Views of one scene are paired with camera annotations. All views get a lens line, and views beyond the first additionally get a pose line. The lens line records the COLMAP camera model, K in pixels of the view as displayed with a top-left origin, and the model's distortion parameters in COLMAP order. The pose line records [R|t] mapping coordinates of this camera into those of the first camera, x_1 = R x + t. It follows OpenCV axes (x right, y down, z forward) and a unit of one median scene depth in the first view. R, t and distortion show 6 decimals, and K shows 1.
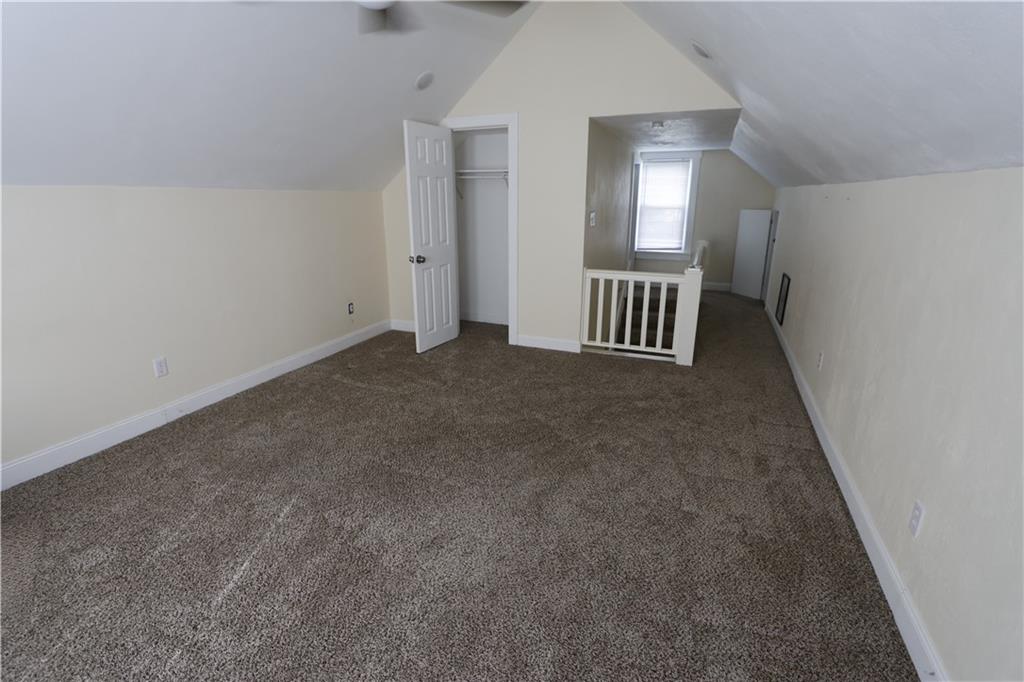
lens RADIAL K [[479.5, 0, 541.2], [0, 479.5, 334.8], [0, 0, 1]] dist [-0.006207, -0.000630]
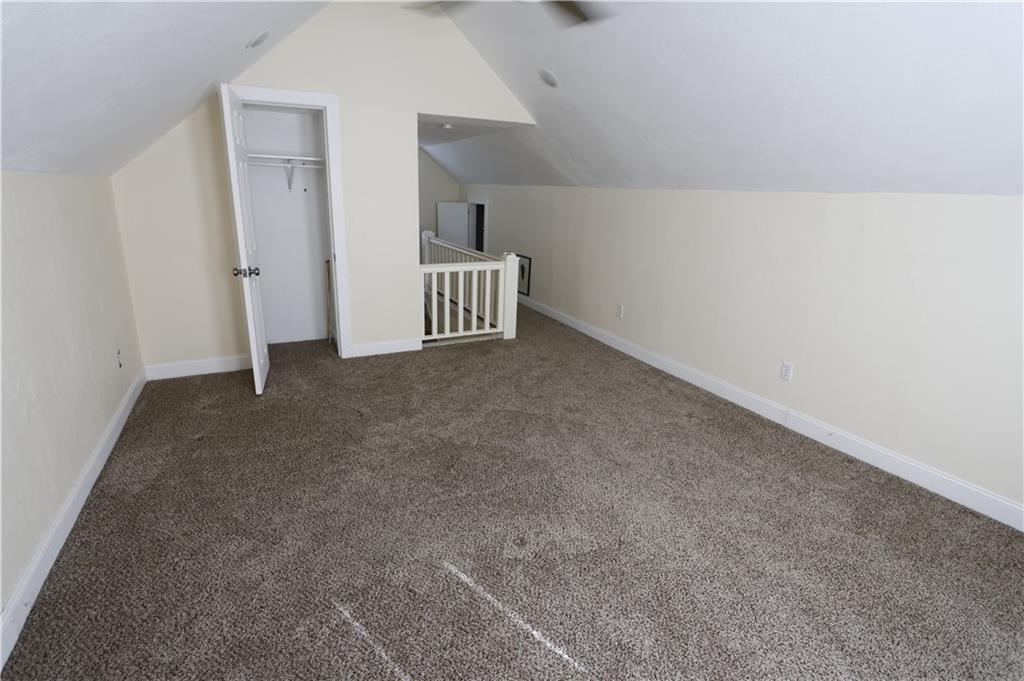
lens RADIAL K [[479.5, 0, 529.0], [0, 479.5, 323.7], [0, 0, 1]] dist [-0.006207, -0.000630]
pose [[0.669377, -0.180303, 0.720711, -0.519538], [0.180033, 0.980555, 0.078099, -0.056644], [-0.720779, 0.077474, 0.688822, 0.169824]]
